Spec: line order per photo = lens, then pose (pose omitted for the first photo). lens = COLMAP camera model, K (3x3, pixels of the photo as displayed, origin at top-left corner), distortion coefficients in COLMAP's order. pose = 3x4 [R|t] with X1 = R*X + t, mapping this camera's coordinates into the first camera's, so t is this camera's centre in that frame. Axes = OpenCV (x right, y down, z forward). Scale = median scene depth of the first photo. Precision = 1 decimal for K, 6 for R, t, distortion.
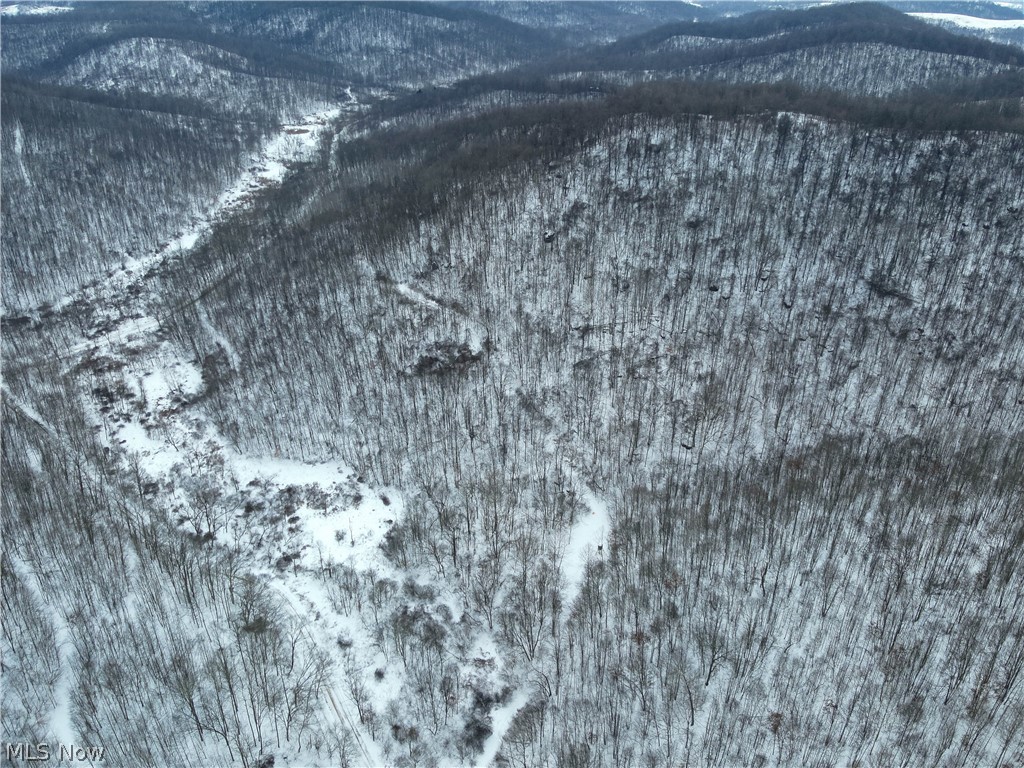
lens RADIAL K [[732.9, 0, 540.2], [0, 732.9, 379.7], [0, 0, 1]] dist [0.085080, -0.152738]
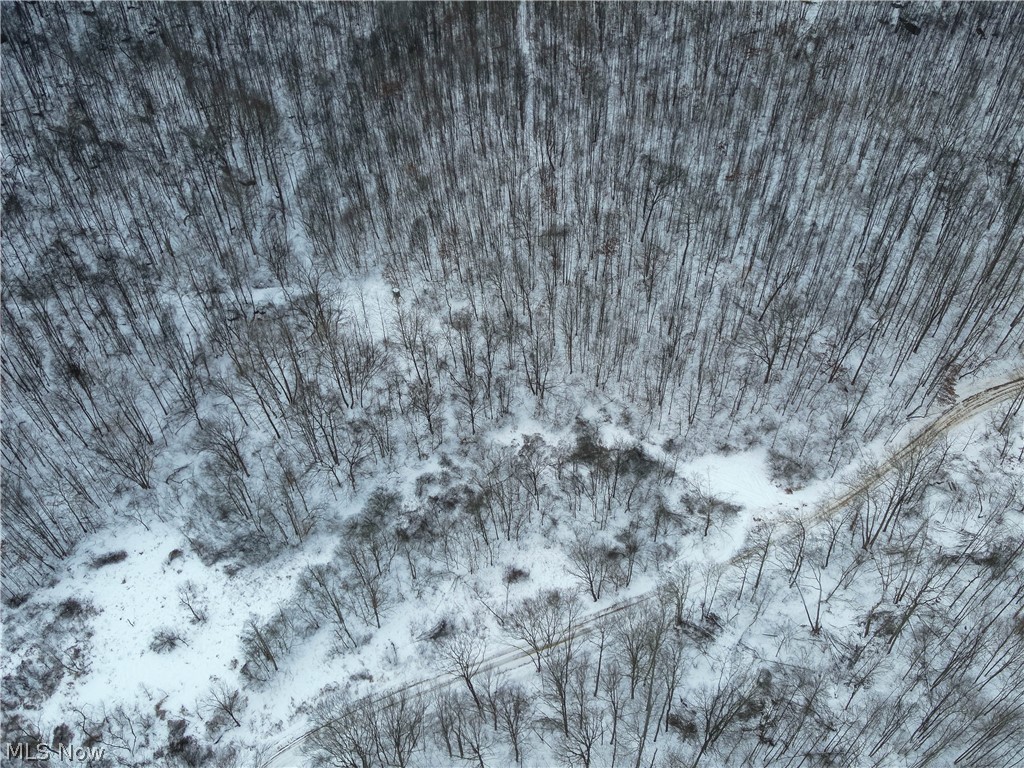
lens RADIAL K [[732.9, 0, 518.2], [0, 732.9, 374.1], [0, 0, 1]] dist [0.085080, -0.152738]
pose [[0.213543, -0.710161, 0.670874, -0.338220], [0.508561, 0.667138, 0.544328, -0.045210], [-0.834126, 0.224942, 0.503622, 0.409398]]
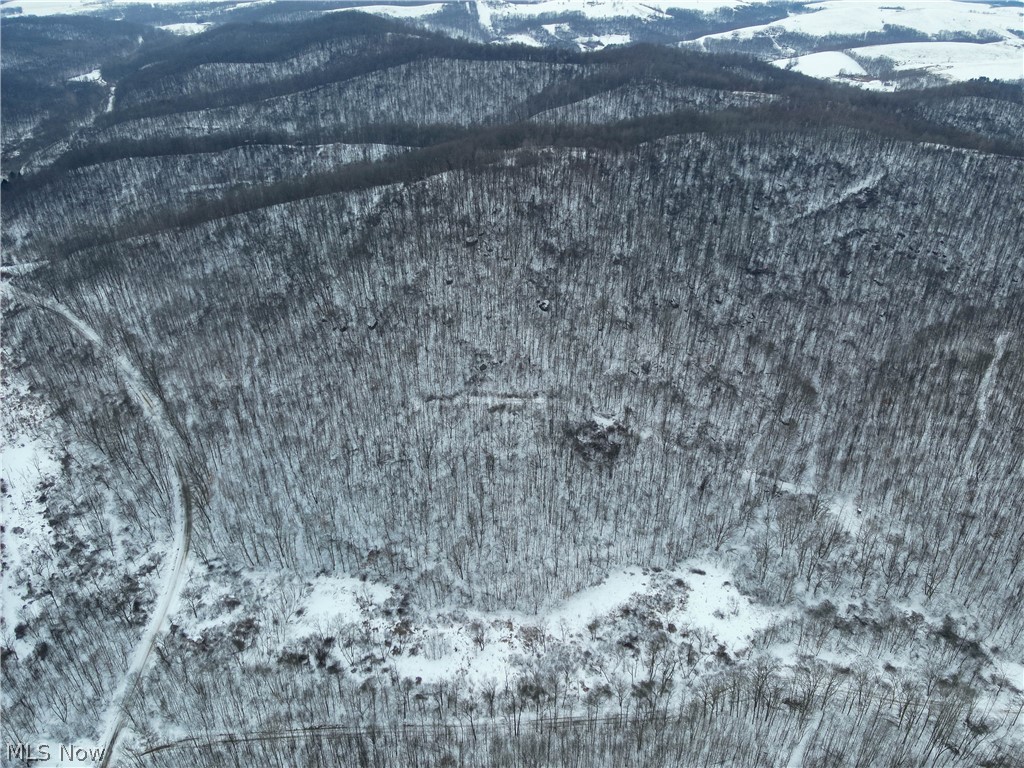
lens RADIAL K [[732.9, 0, 528.6], [0, 732.9, 375.2], [0, 0, 1]] dist [0.085080, -0.152738]
pose [[0.724808, -0.355362, 0.590230, -0.804057], [0.344807, 0.928801, 0.135780, -0.298365], [-0.596458, 0.105101, 0.795733, 0.194787]]
